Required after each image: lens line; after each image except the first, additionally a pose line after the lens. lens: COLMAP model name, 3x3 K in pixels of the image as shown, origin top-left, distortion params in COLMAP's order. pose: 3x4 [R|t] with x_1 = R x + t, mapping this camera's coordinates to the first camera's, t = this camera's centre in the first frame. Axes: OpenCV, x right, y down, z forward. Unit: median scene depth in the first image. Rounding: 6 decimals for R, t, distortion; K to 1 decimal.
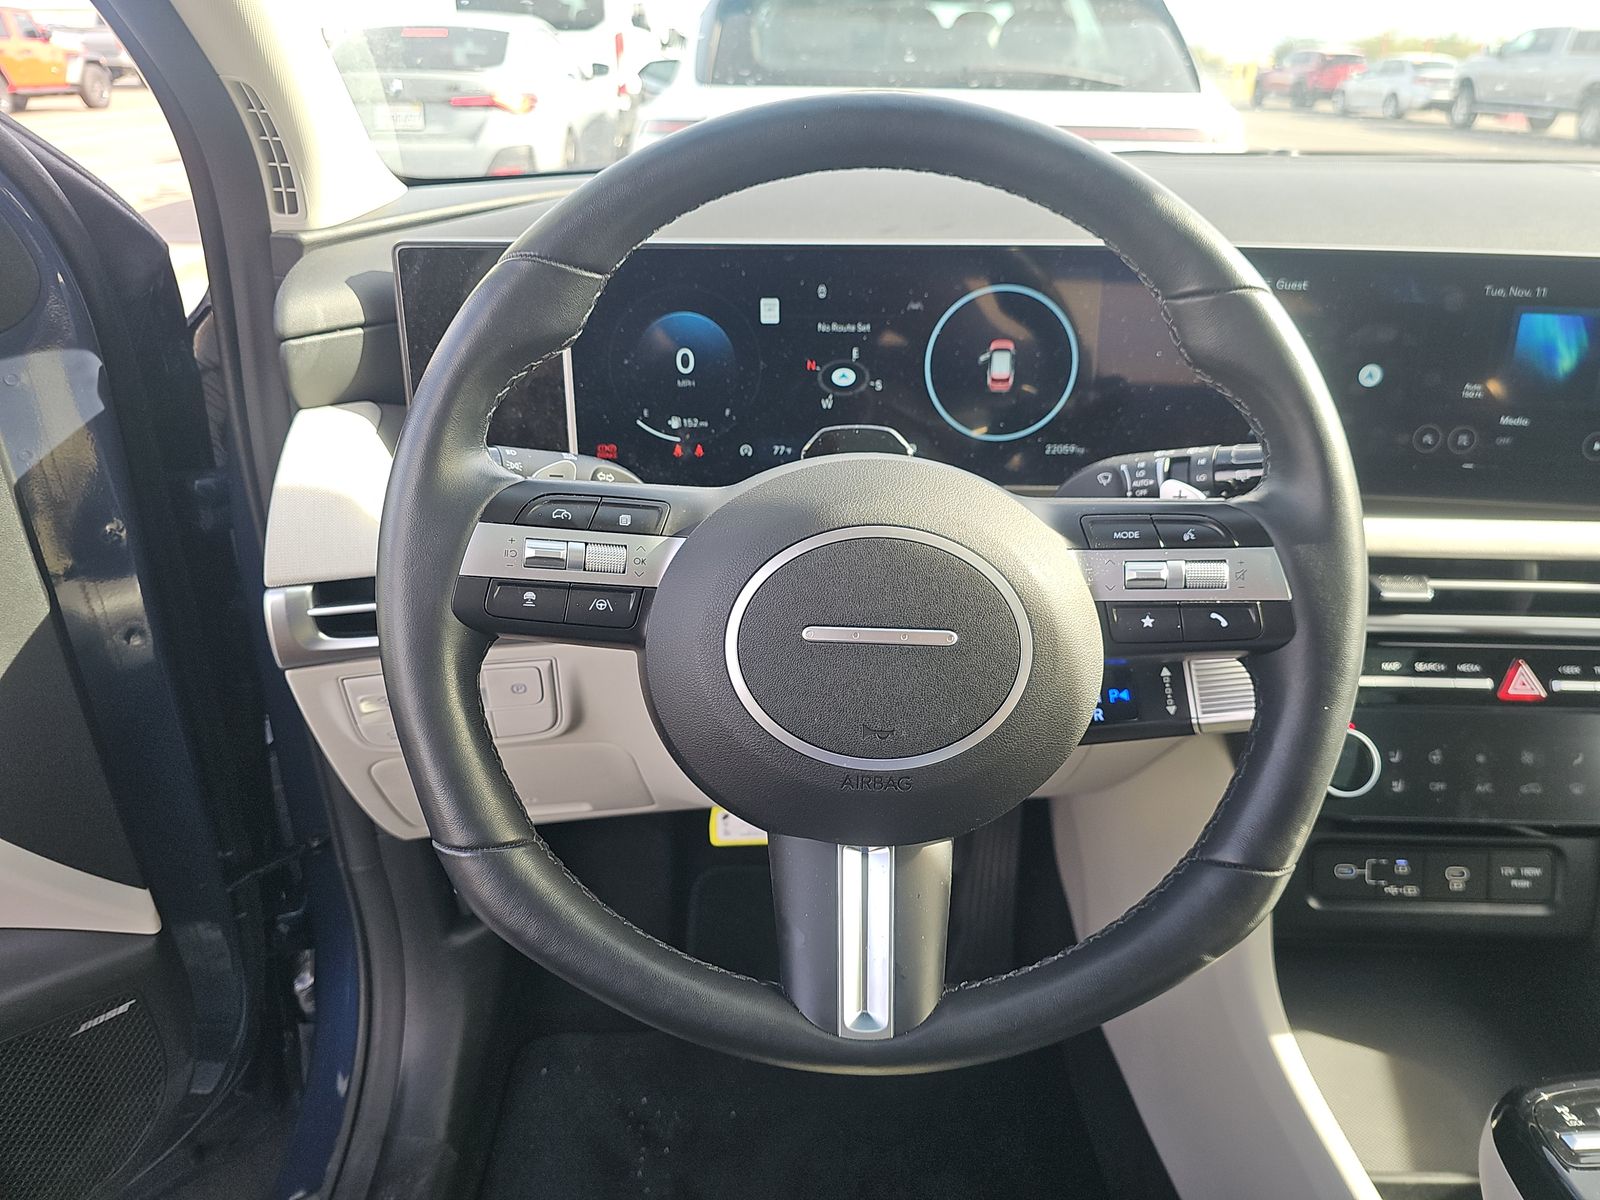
lens RADIAL K [[1057.8, 0, 800.0], [0, 1057.8, 600.0], [0, 0, 1]] dist [0.000540, 0.000027]
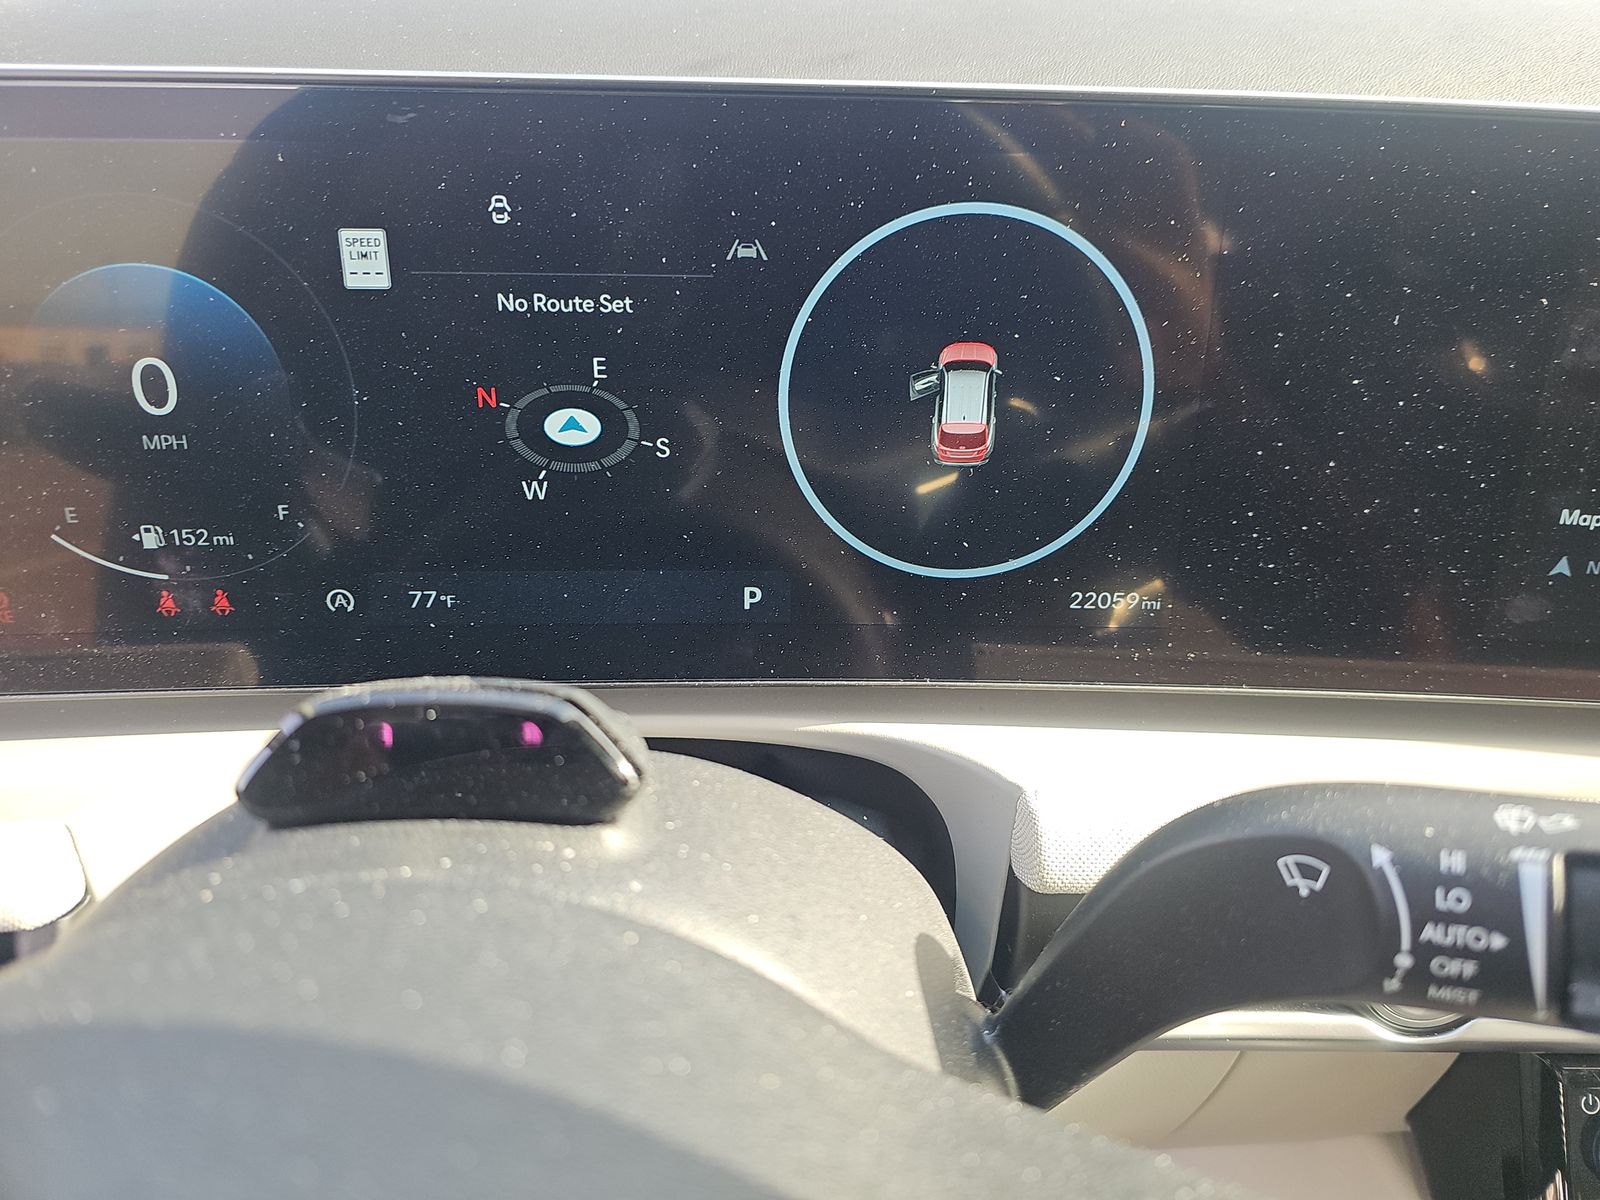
lens RADIAL K [[1078.5, 0, 800.0], [0, 1078.5, 600.0], [0, 0, 1]] dist [-0.048092, -0.000265]
pose [[0.999334, 0.012219, 0.034374, 0.114814], [-0.013875, 0.998735, 0.048337, -0.167575], [-0.033740, -0.048782, 0.998239, 0.593763]]
